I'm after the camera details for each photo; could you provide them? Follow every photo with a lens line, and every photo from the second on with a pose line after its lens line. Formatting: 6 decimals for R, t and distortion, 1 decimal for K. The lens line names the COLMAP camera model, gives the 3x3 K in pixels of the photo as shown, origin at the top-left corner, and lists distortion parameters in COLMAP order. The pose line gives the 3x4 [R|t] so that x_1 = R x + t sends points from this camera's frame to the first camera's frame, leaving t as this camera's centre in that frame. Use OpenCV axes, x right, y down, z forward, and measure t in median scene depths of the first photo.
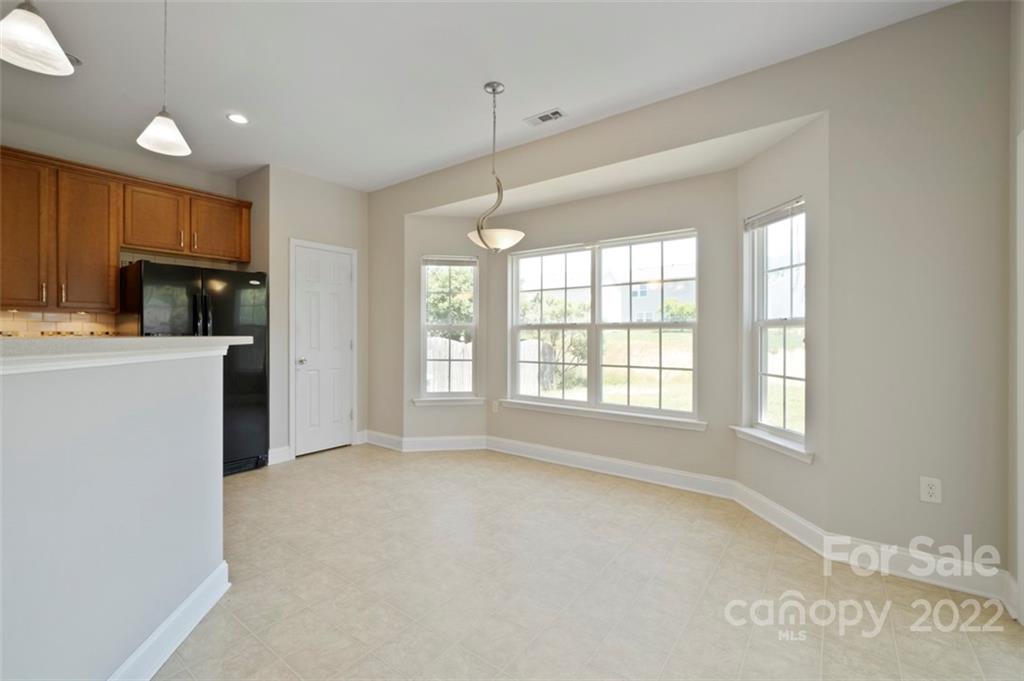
lens RADIAL K [[449.6, 0, 515.7], [0, 449.6, 340.3], [0, 0, 1]] dist [0.003000, -0.000047]
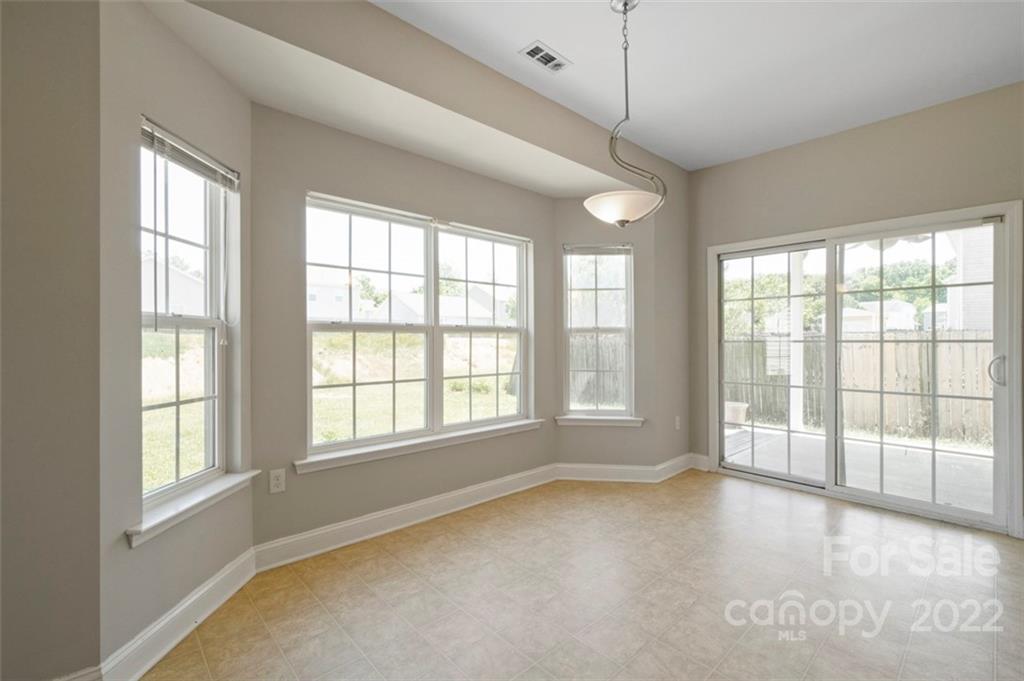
lens RADIAL K [[449.6, 0, 514.7], [0, 449.6, 339.0], [0, 0, 1]] dist [0.003000, -0.000047]
pose [[0.181649, -0.003542, 0.983357, -0.687415], [0.005661, 0.999981, 0.002556, -0.018239], [-0.983347, 0.005102, 0.181665, 0.880902]]
